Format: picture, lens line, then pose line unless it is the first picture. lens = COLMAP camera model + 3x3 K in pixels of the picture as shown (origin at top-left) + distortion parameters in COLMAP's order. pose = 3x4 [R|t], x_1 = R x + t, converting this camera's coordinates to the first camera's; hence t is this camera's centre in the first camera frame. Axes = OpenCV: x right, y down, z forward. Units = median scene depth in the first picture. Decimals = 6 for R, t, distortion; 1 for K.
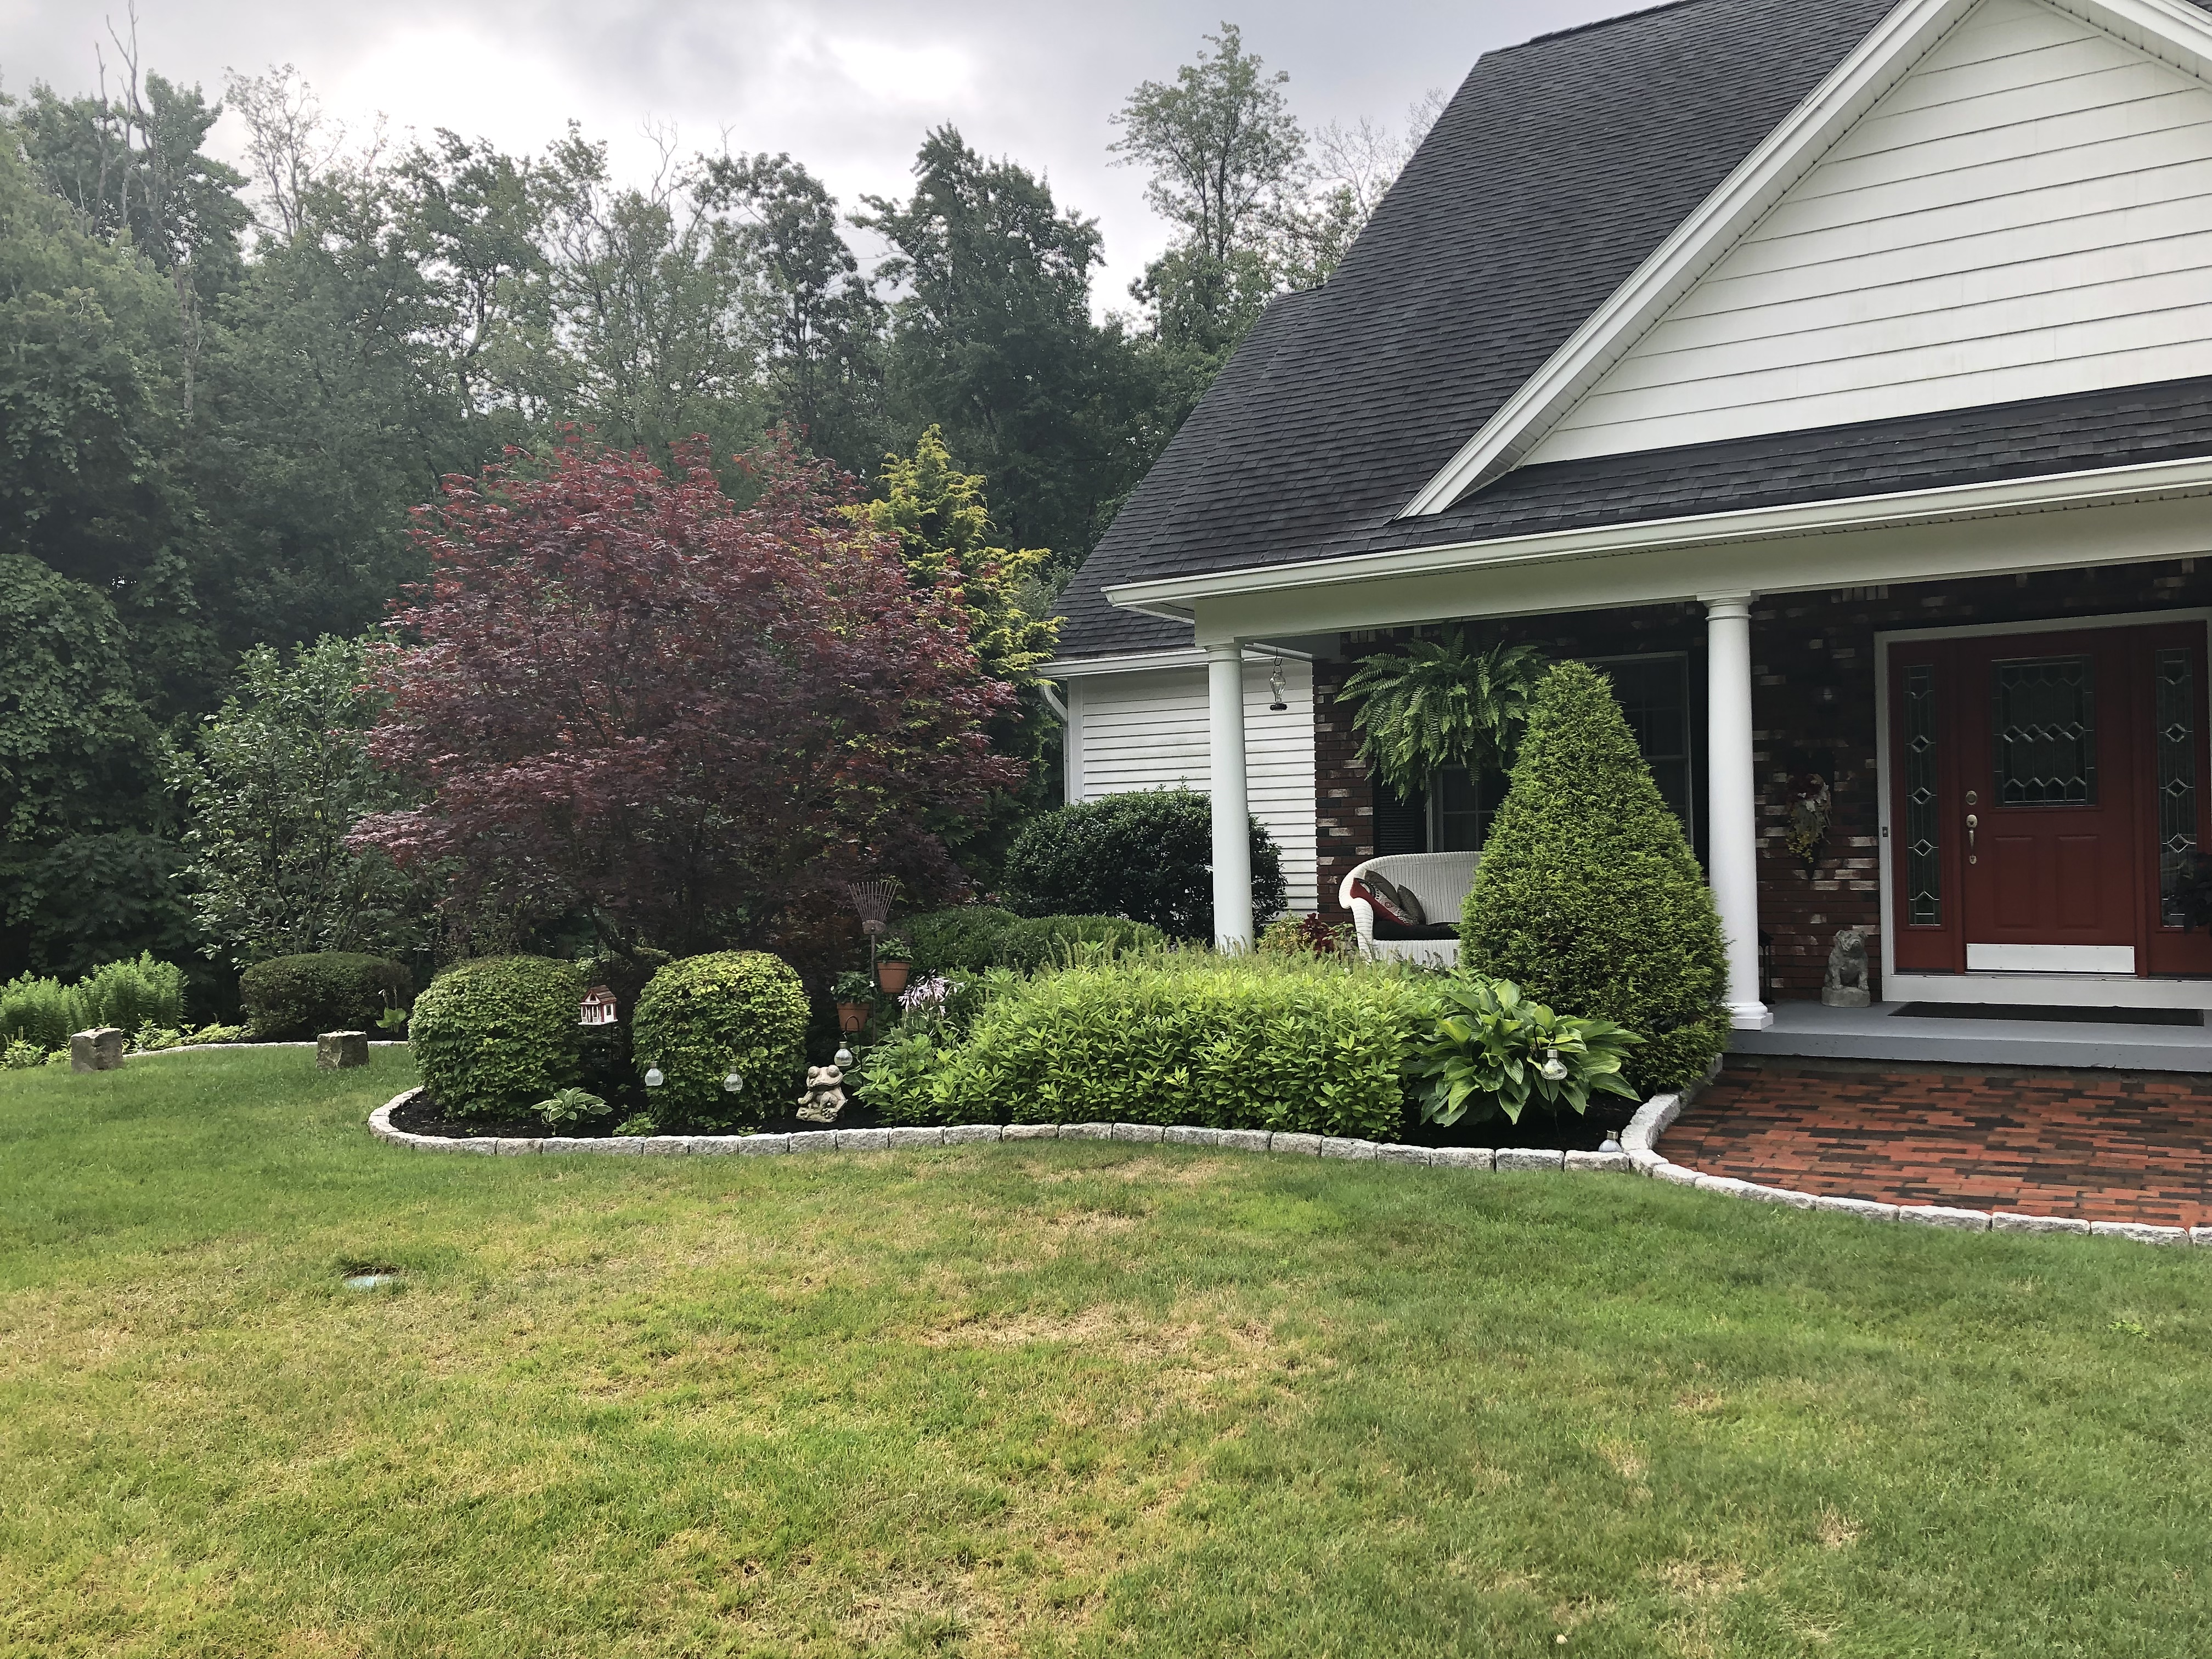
lens RADIAL K [[1809.9, 0, 1085.7], [0, 1809.9, 829.4], [0, 0, 1]] dist [0.030508, -0.011135]
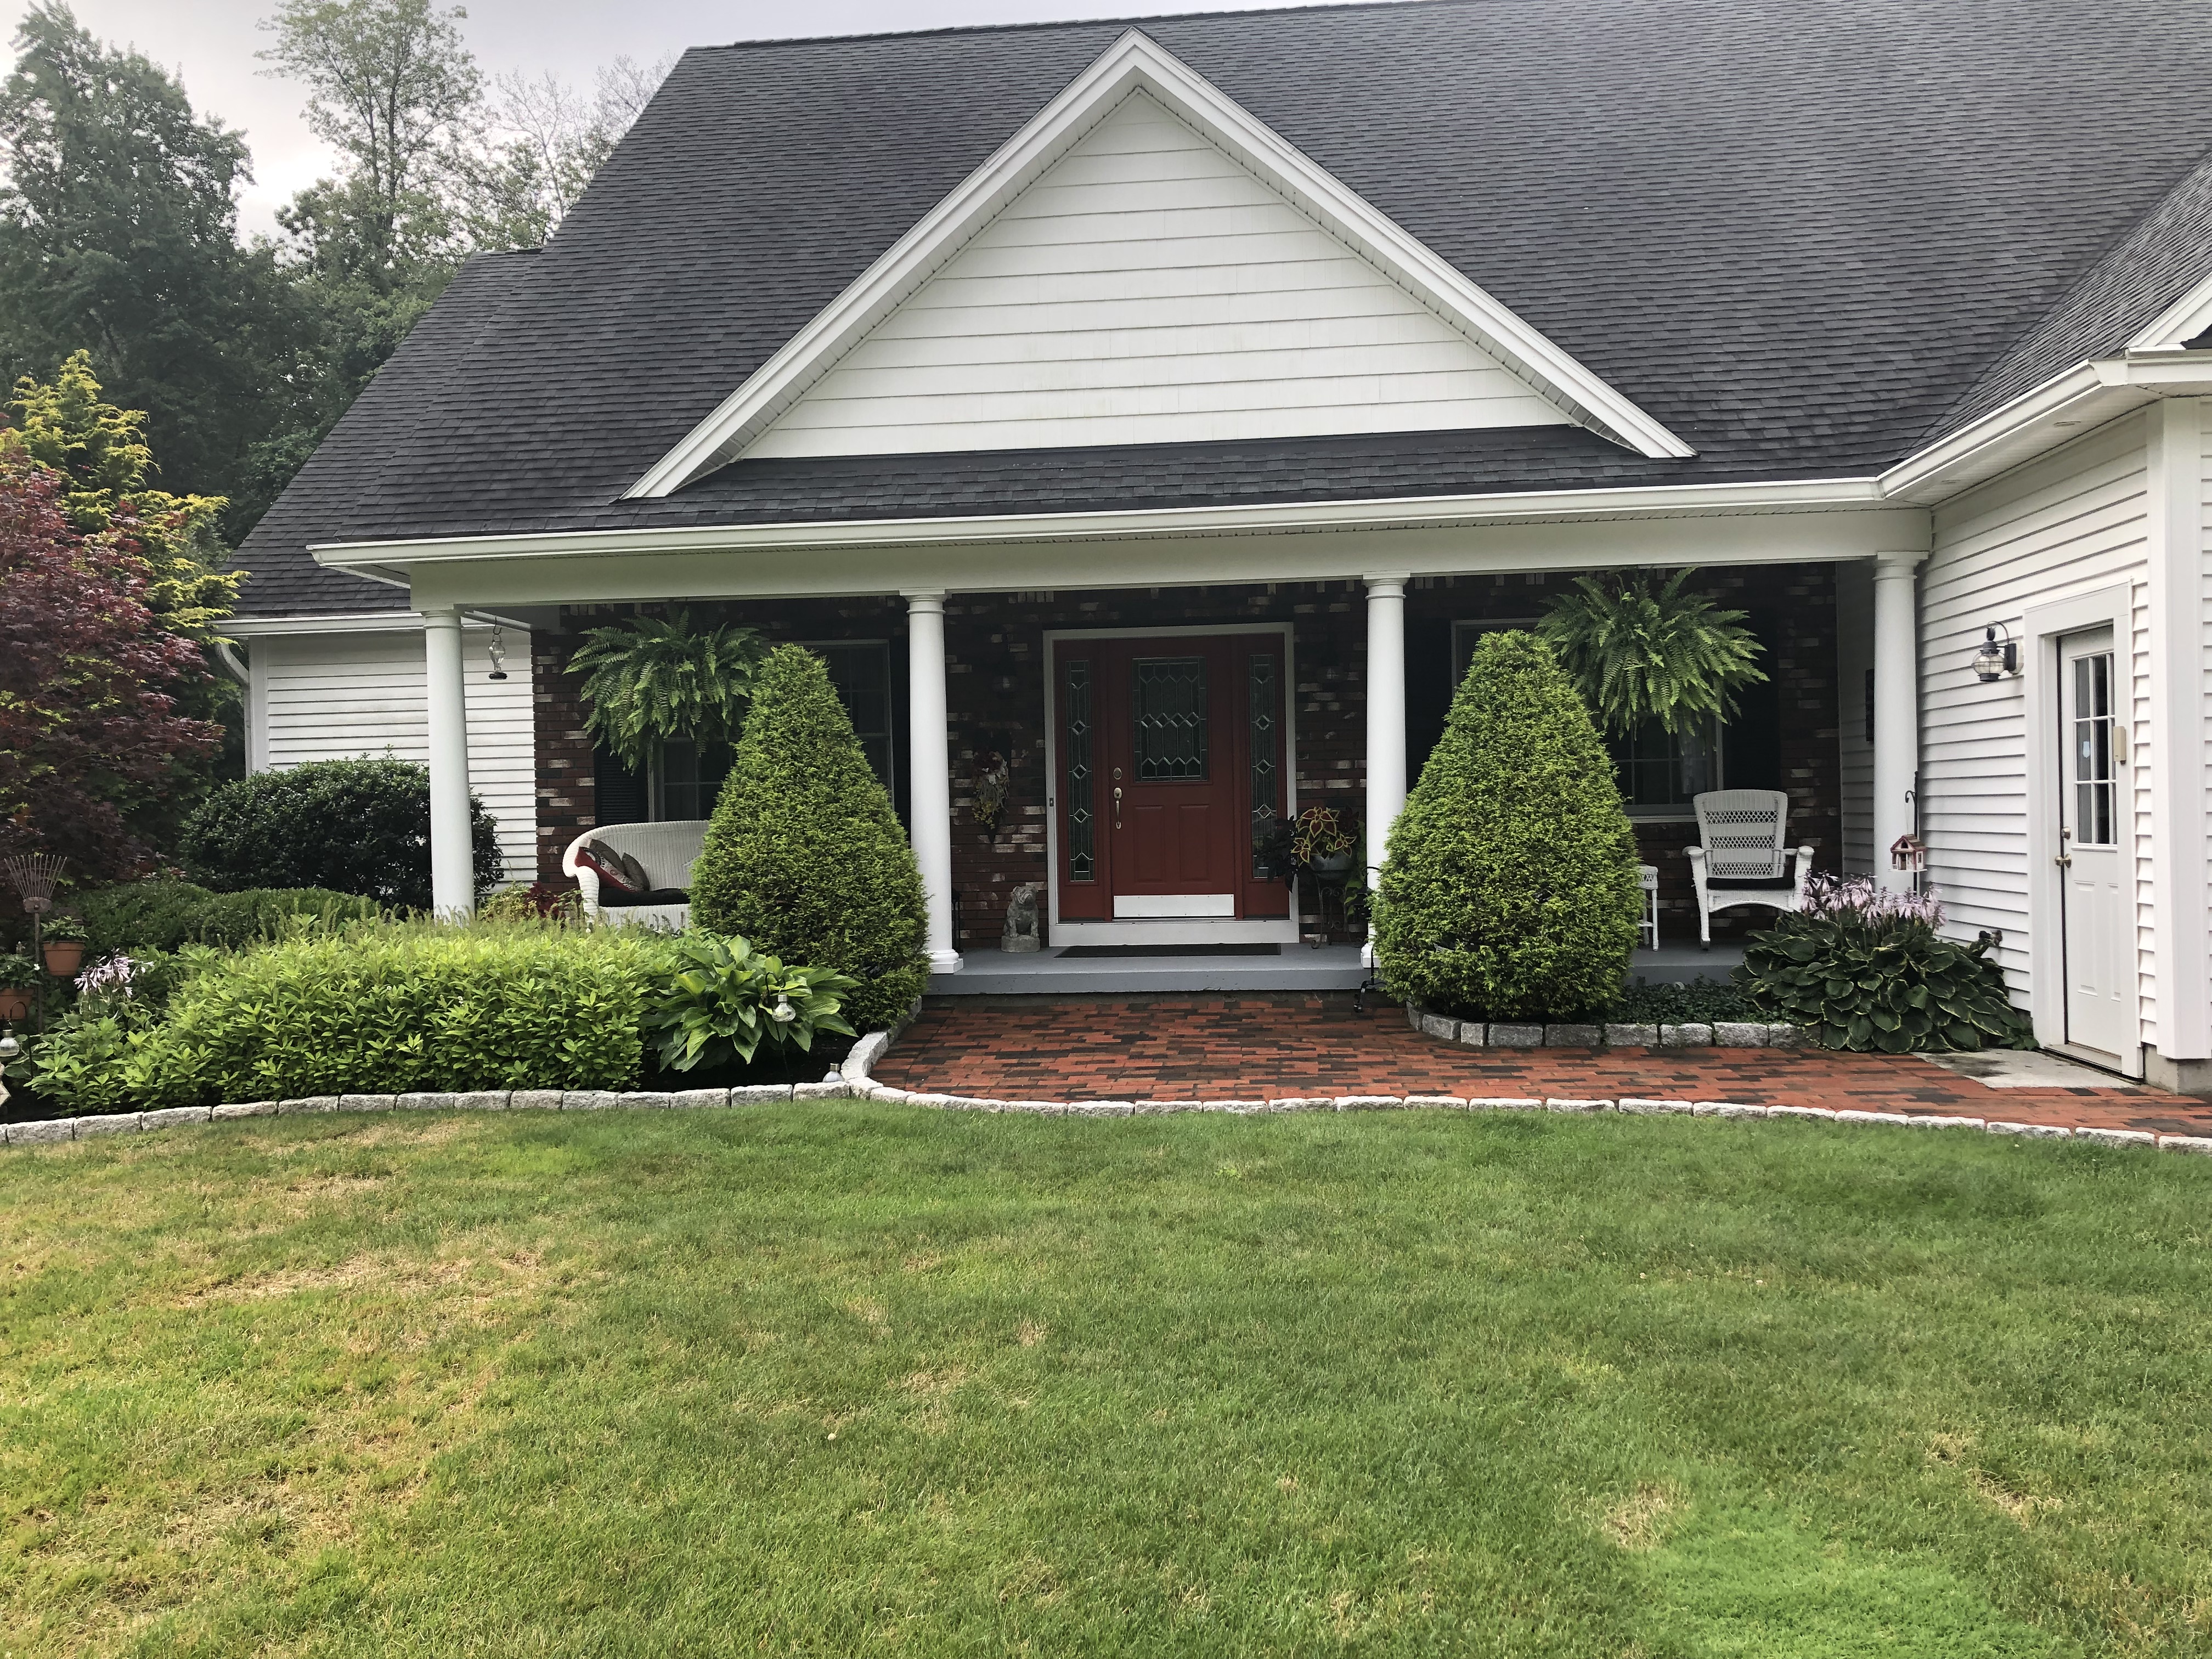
lens RADIAL K [[1782.6, 0, 1106.0], [0, 1782.6, 829.5], [0, 0, 1]] dist [0.112455, -0.210617]
pose [[0.900747, -0.005164, 0.434314, -0.031820], [-0.000400, 0.999919, 0.012719, 0.005210], [-0.434345, -0.011631, 0.900672, -0.056494]]
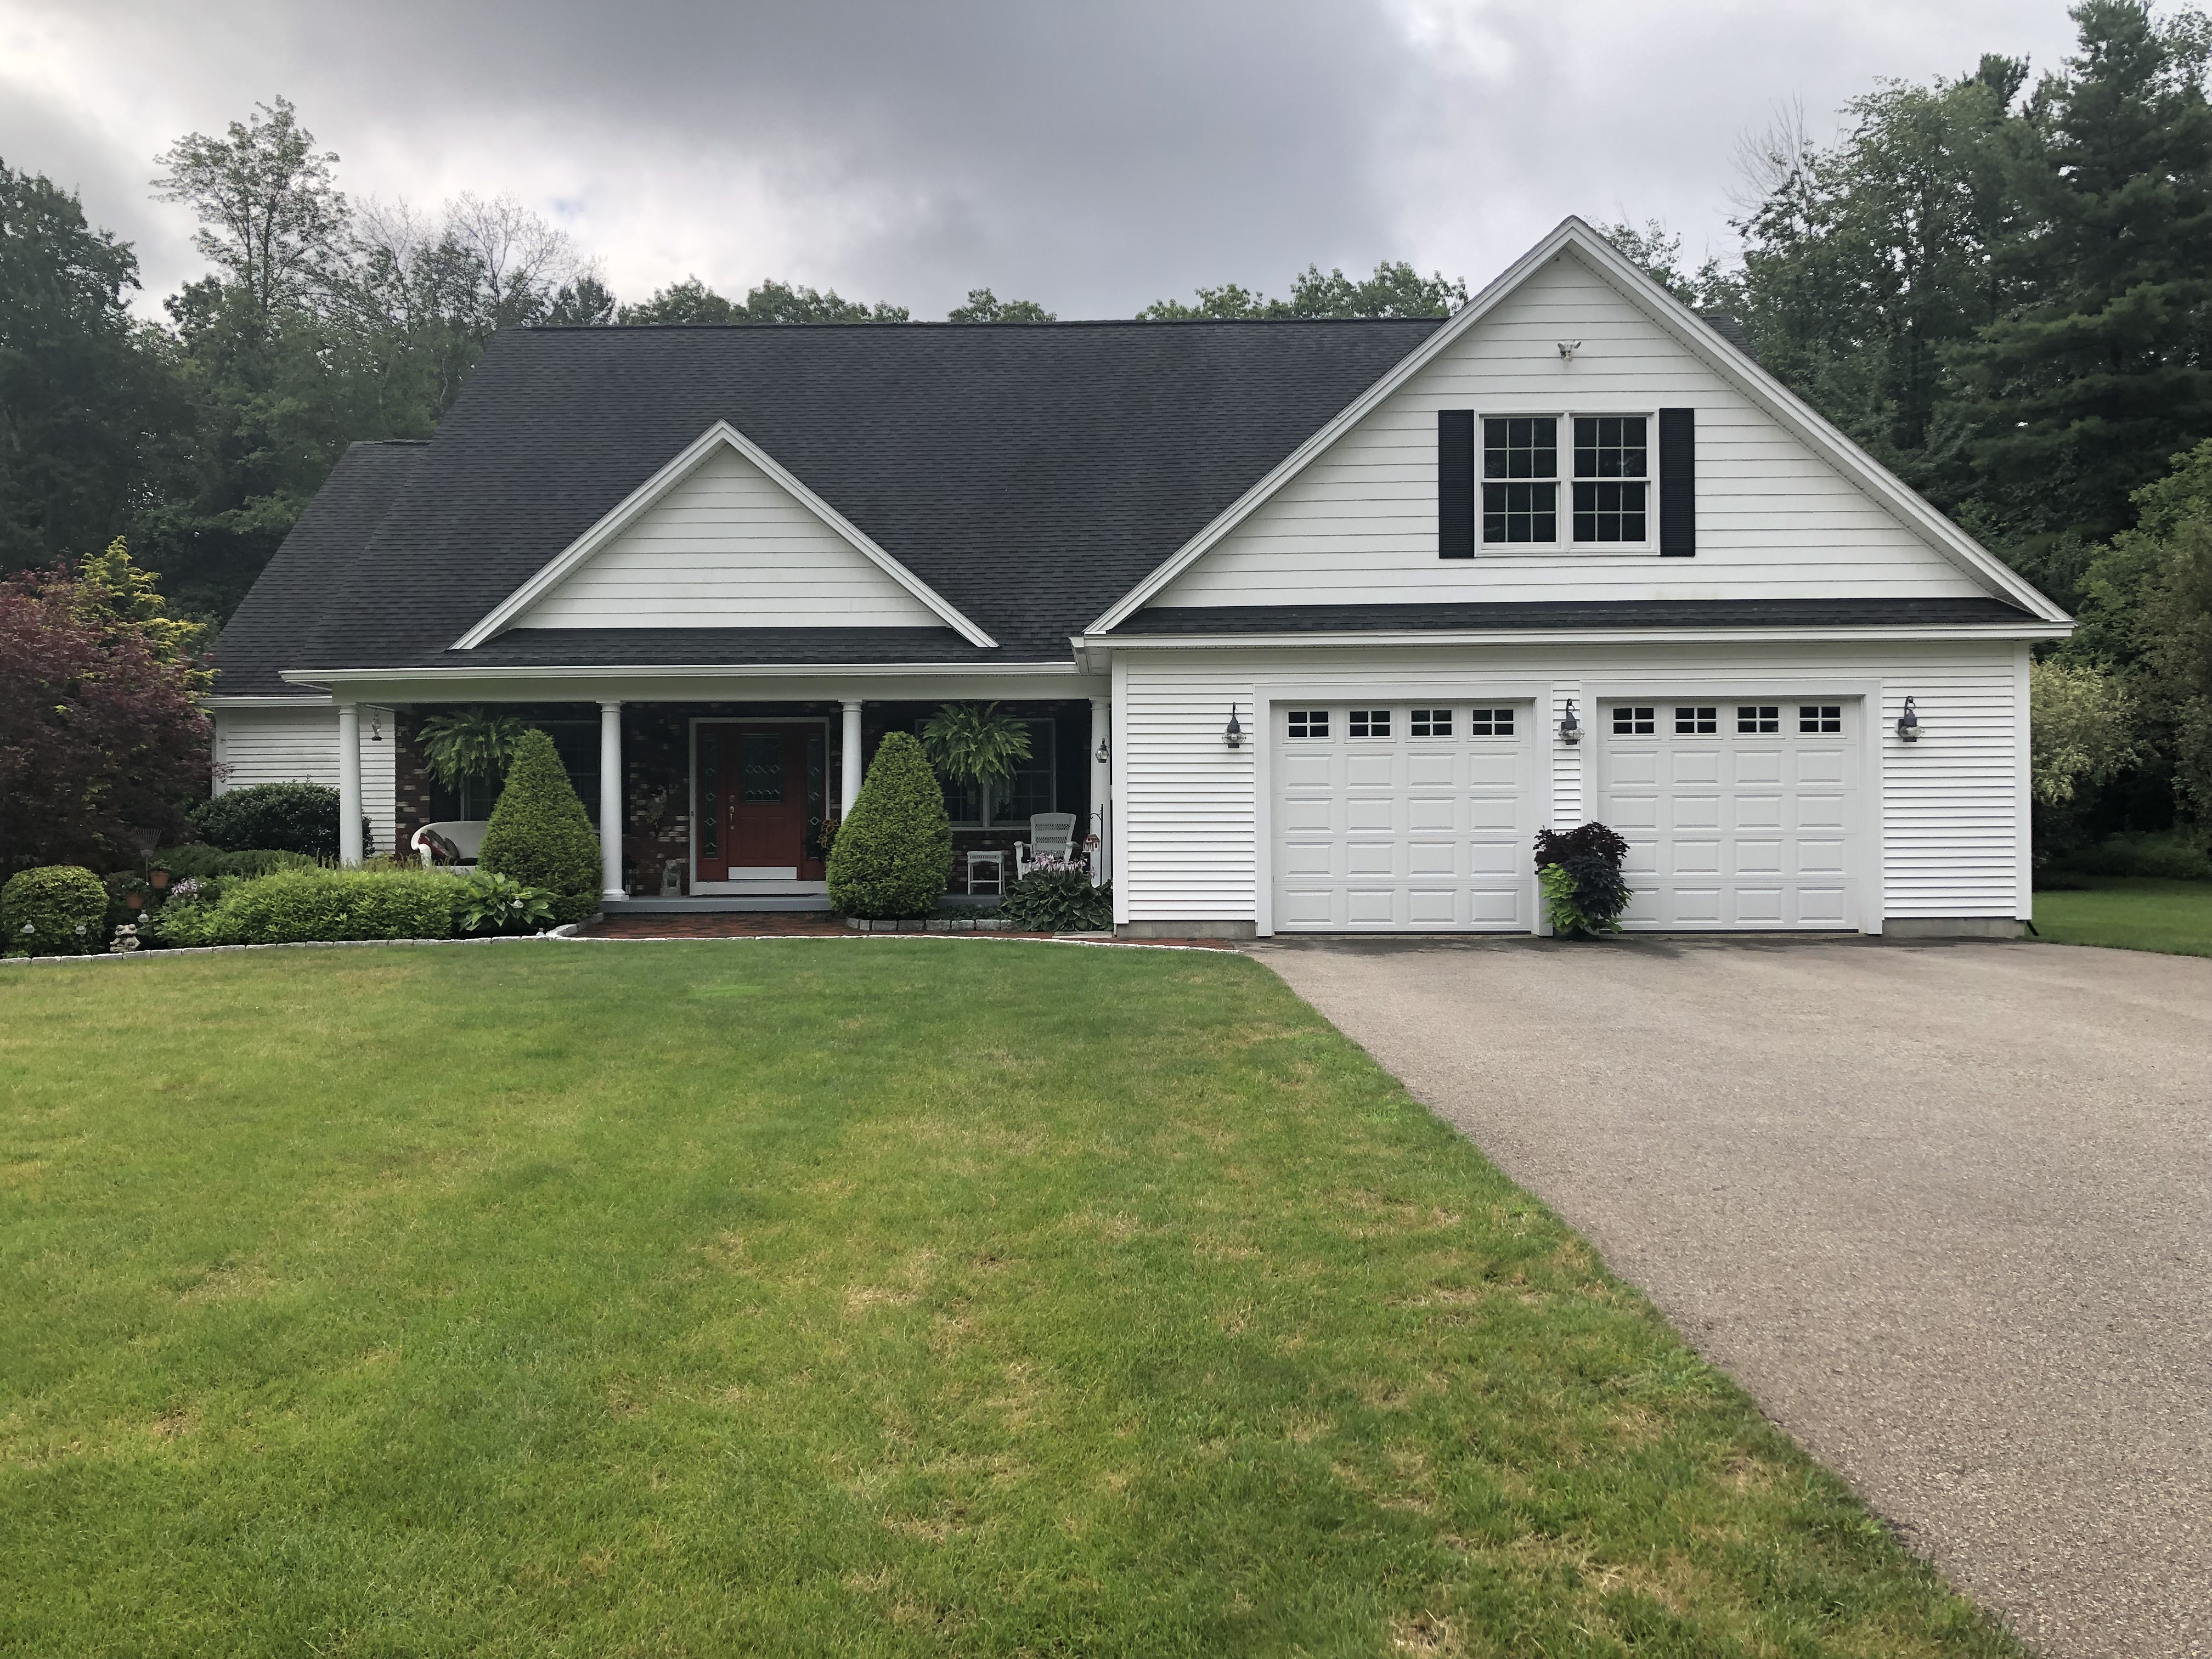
lens RADIAL K [[1602.7, 0, 1106.0], [0, 1602.7, 829.5], [0, 0, 1]] dist [-0.027147, 0.001749]
pose [[0.838596, 0.014740, 0.544554, -0.199774], [-0.015581, 0.999874, -0.003071, 0.021805], [-0.544531, -0.005909, 0.838720, -0.986843]]
